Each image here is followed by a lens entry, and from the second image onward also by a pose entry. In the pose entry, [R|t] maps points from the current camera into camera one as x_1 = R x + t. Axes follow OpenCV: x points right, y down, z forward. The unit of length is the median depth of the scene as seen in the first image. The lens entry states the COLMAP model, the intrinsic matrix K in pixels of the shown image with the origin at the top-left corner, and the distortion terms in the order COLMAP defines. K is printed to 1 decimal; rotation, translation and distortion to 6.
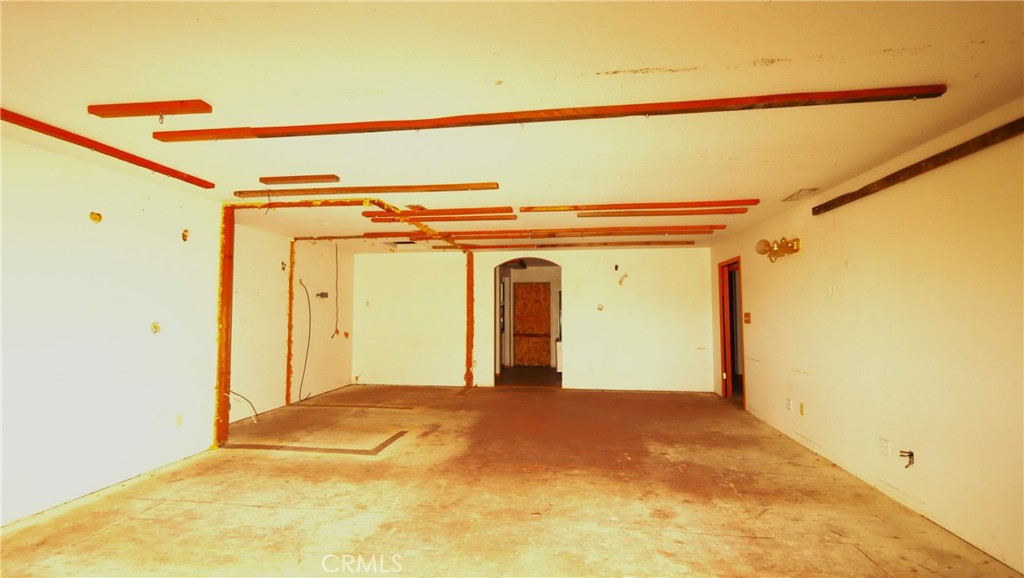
lens RADIAL K [[466.8, 0, 508.2], [0, 466.8, 287.2], [0, 0, 1]] dist [0.000896, -0.000983]
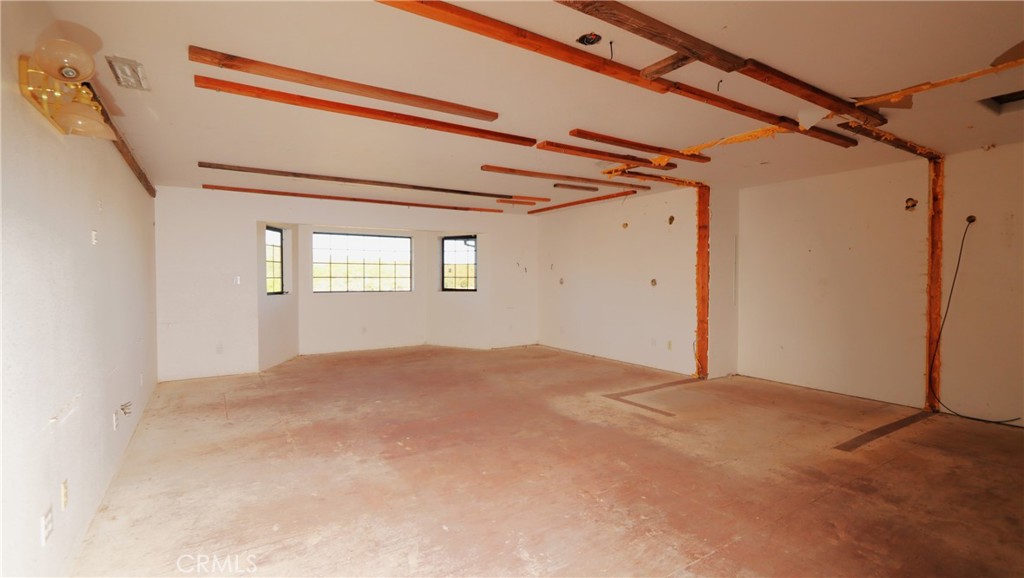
lens RADIAL K [[476.7, 0, 512.8], [0, 476.7, 285.2], [0, 0, 1]] dist [-0.000644, -0.000523]
pose [[-0.749815, 0.015533, -0.661465, 0.488414], [0.039739, 0.998977, -0.021588, 0.075724], [0.660453, -0.042473, -0.749665, 1.300733]]
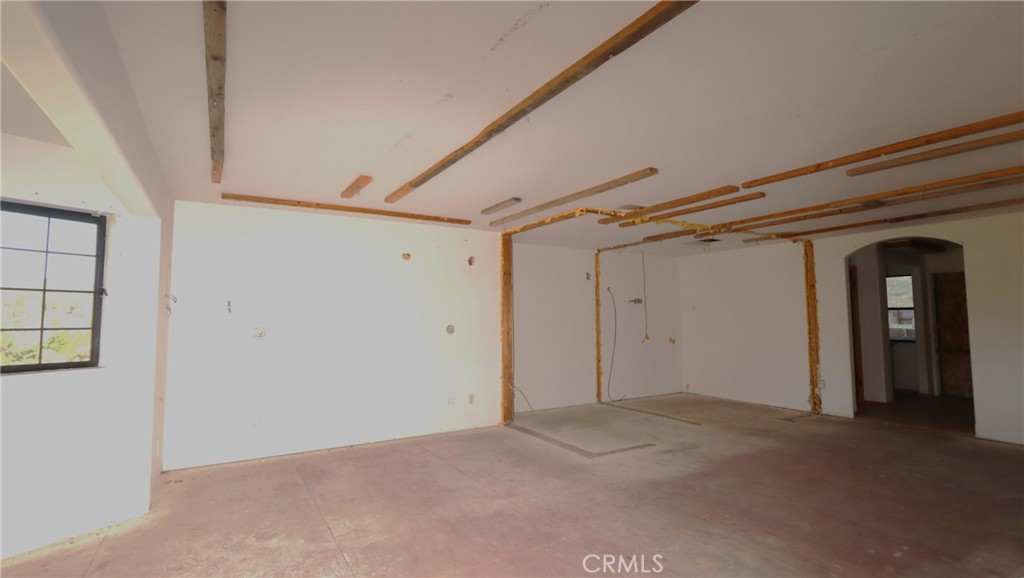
lens RADIAL K [[476.7, 0, 512.8], [0, 476.7, 285.2], [0, 0, 1]] dist [-0.000644, -0.000523]
pose [[0.638665, -0.055981, -0.767446, 0.314877], [0.044874, 0.998362, -0.035481, 0.009207], [0.768175, -0.011778, 0.640131, 0.155913]]
